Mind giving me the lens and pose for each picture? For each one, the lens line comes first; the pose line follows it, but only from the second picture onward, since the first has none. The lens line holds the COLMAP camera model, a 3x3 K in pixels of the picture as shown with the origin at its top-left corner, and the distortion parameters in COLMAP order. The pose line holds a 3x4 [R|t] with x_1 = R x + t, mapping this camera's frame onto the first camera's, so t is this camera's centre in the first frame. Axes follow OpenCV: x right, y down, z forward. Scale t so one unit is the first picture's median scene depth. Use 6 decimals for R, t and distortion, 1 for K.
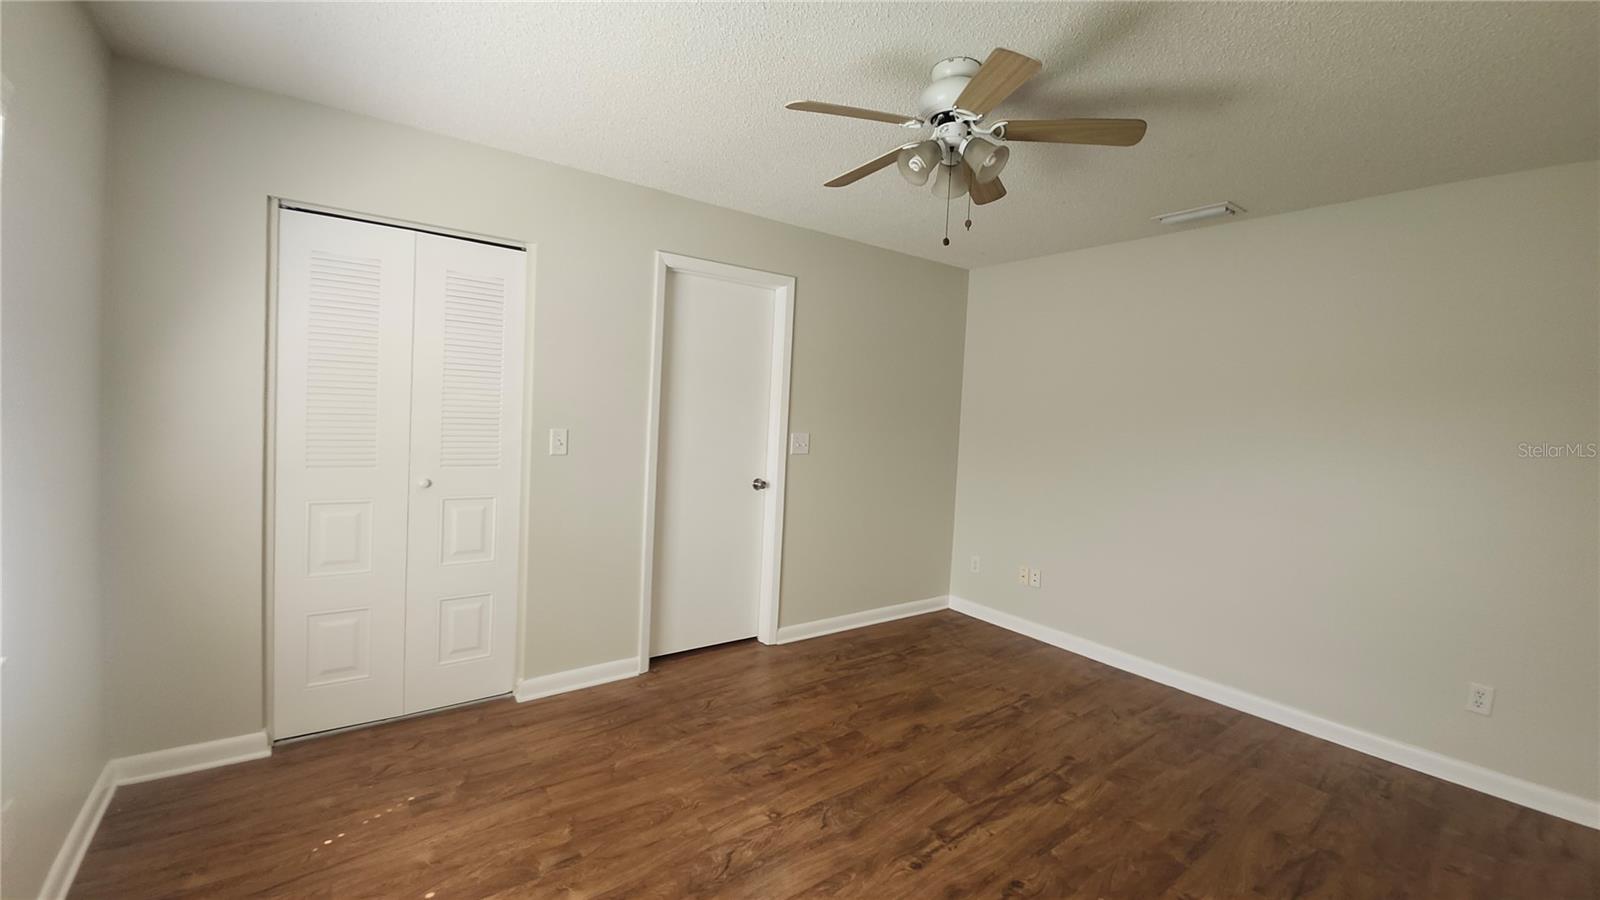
lens RADIAL K [[635.6, 0, 792.7], [0, 635.6, 436.2], [0, 0, 1]] dist [0.000528, -0.009673]
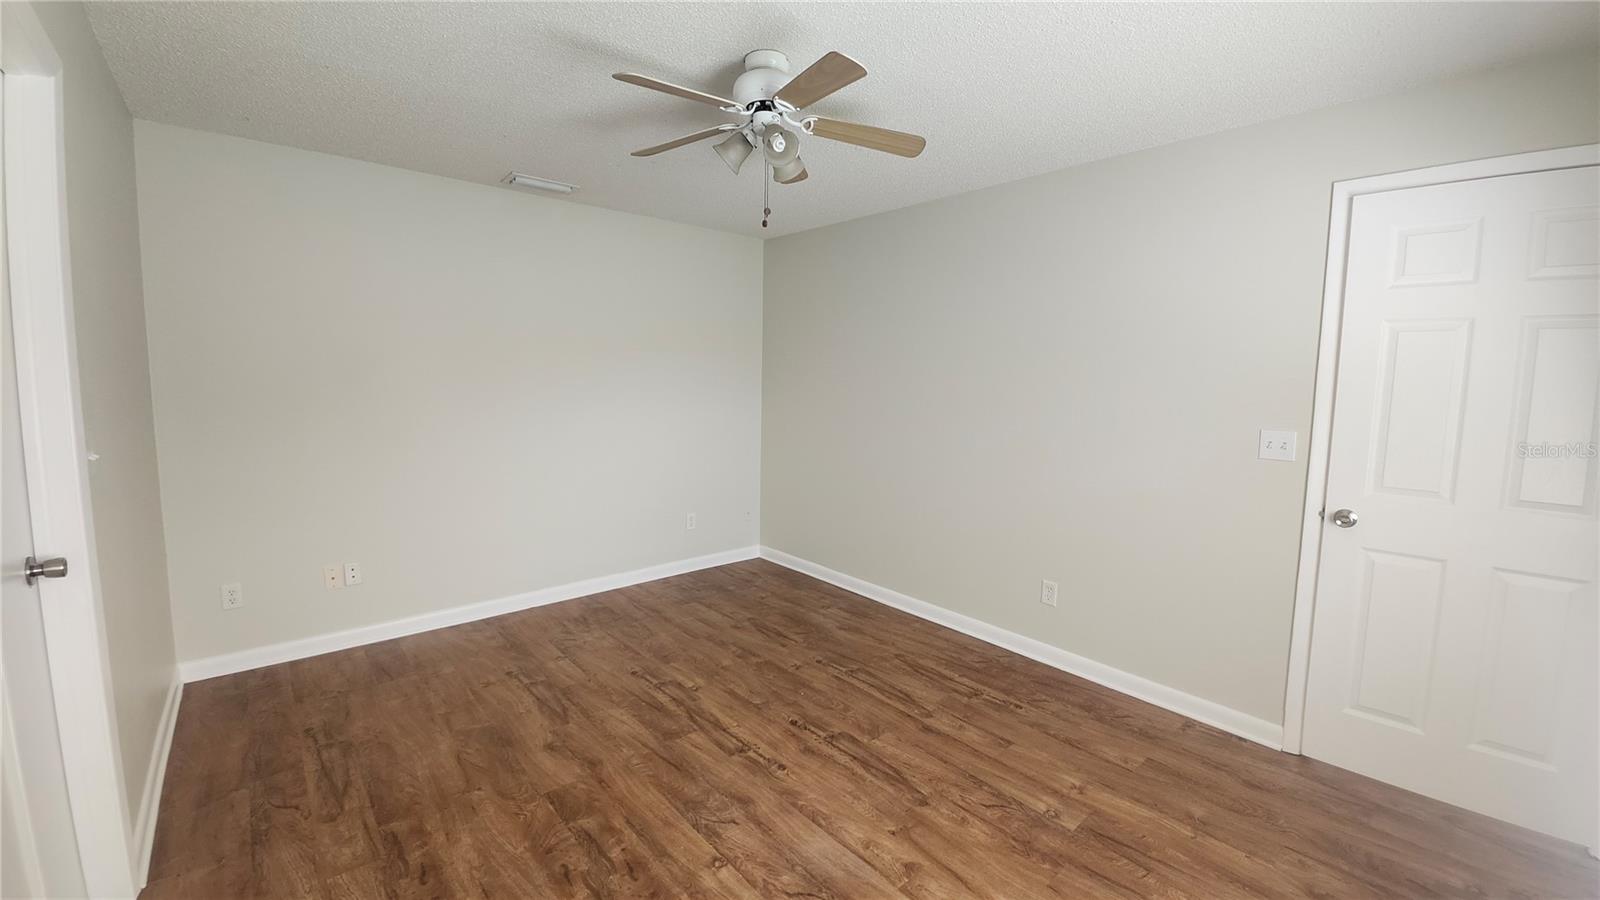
lens RADIAL K [[635.6, 0, 792.7], [0, 635.6, 436.2], [0, 0, 1]] dist [0.000528, -0.009673]
pose [[-0.088000, -0.141631, 0.986000, -0.727143], [0.019480, 0.989407, 0.143858, -0.089894], [-0.995930, 0.031867, -0.084309, 0.858602]]
